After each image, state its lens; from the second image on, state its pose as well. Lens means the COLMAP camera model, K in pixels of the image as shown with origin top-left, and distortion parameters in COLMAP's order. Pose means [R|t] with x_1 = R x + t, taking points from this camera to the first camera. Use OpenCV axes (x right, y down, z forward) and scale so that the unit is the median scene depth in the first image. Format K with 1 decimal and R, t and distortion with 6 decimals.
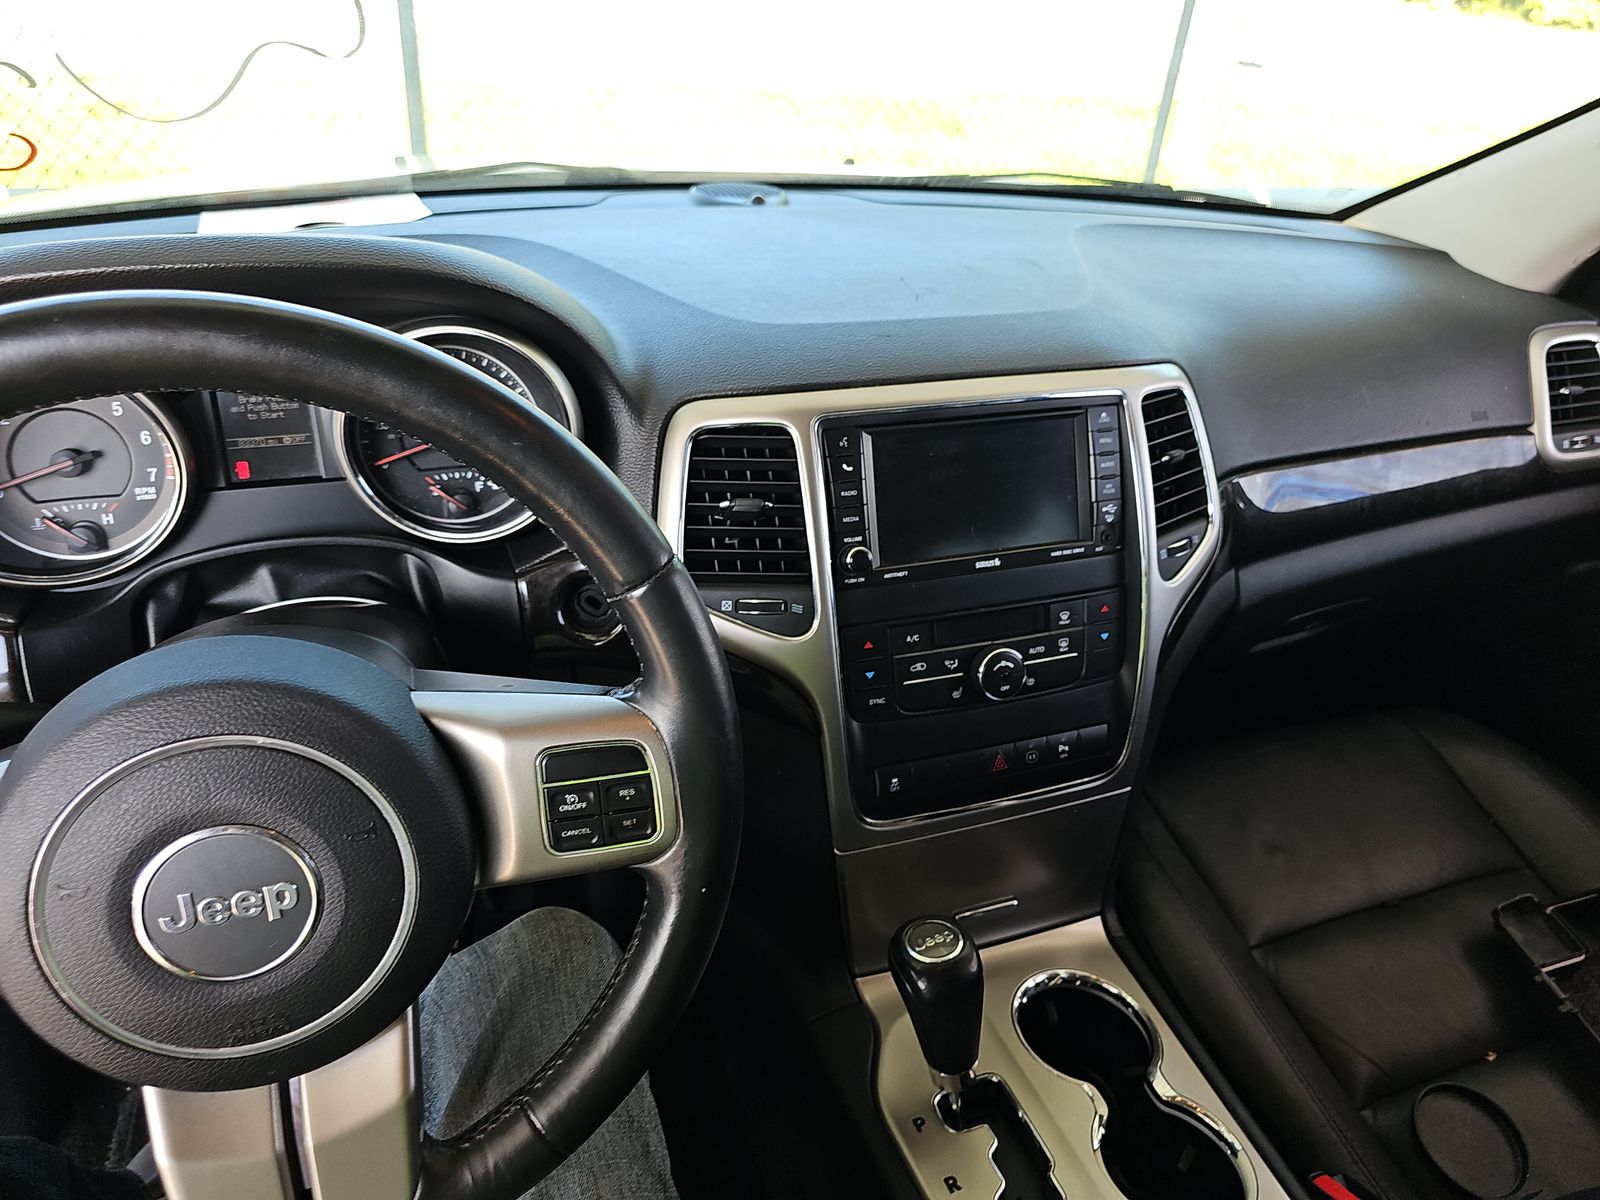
lens RADIAL K [[1064.2, 0, 831.4], [0, 1064.2, 595.3], [0, 0, 1]] dist [0.015131, -0.026913]
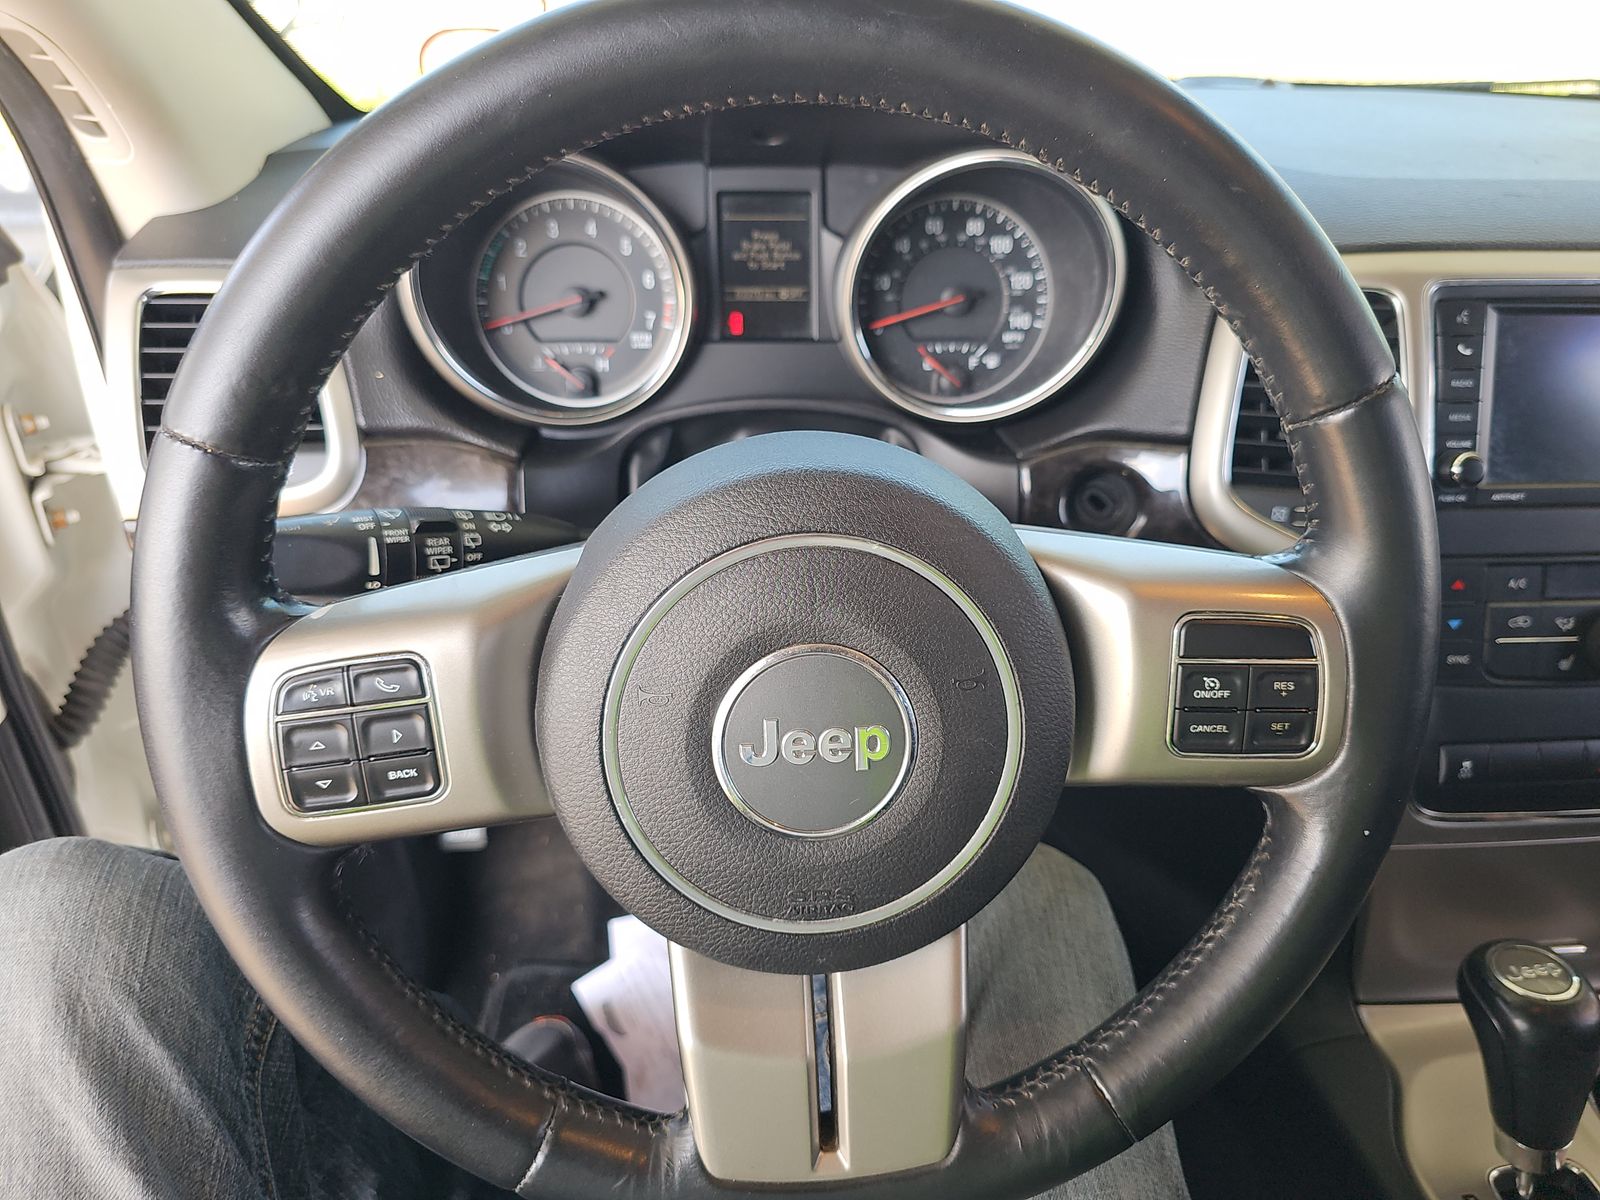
lens RADIAL K [[1064.2, 0, 809.2], [0, 1064.2, 608.2], [0, 0, 1]] dist [0.015131, -0.026913]
pose [[0.960844, 0.104445, -0.256653, -0.235505], [-0.105251, 0.994389, 0.010630, 0.113930], [0.256323, 0.016799, 0.966445, 0.132819]]
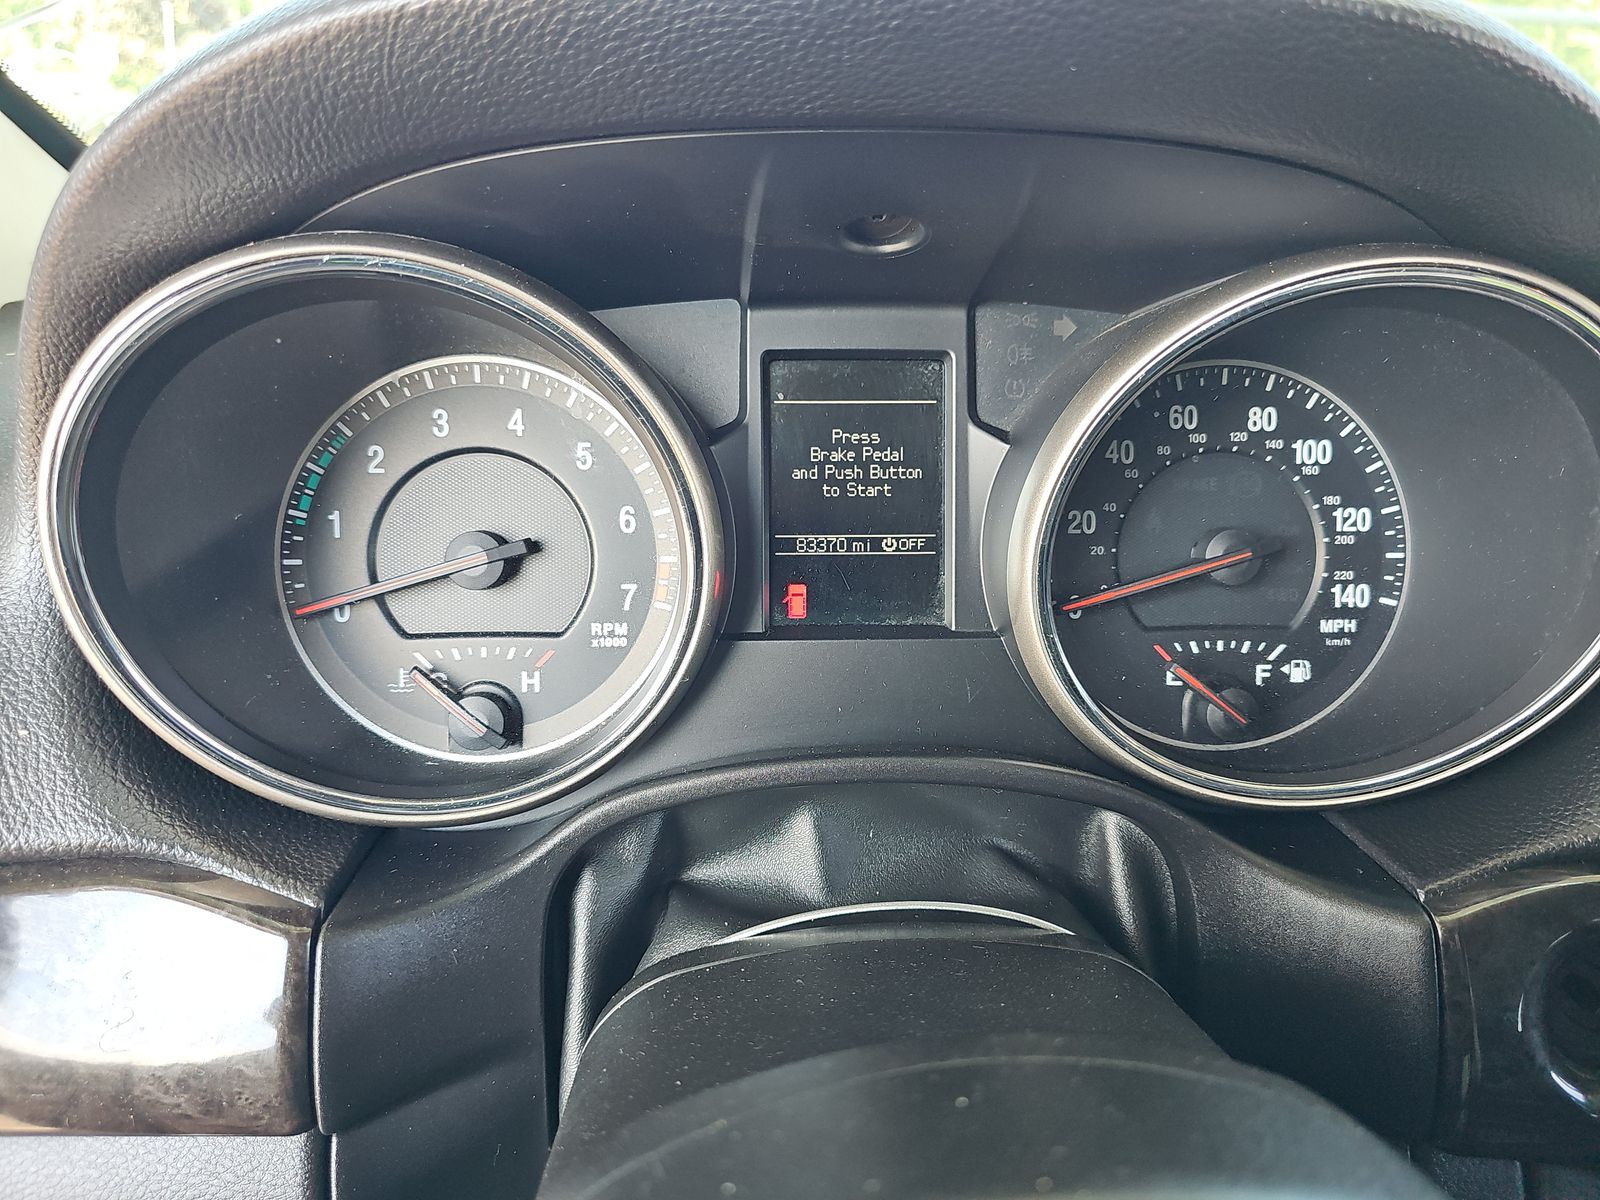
lens RADIAL K [[1064.2, 0, 802.3], [0, 1064.2, 600.9], [0, 0, 1]] dist [0.015131, -0.026913]
pose [[0.957974, 0.058062, -0.280919, -0.429875], [-0.107438, 0.980643, -0.163695, -0.042368], [0.265977, 0.186997, 0.945668, 0.573695]]
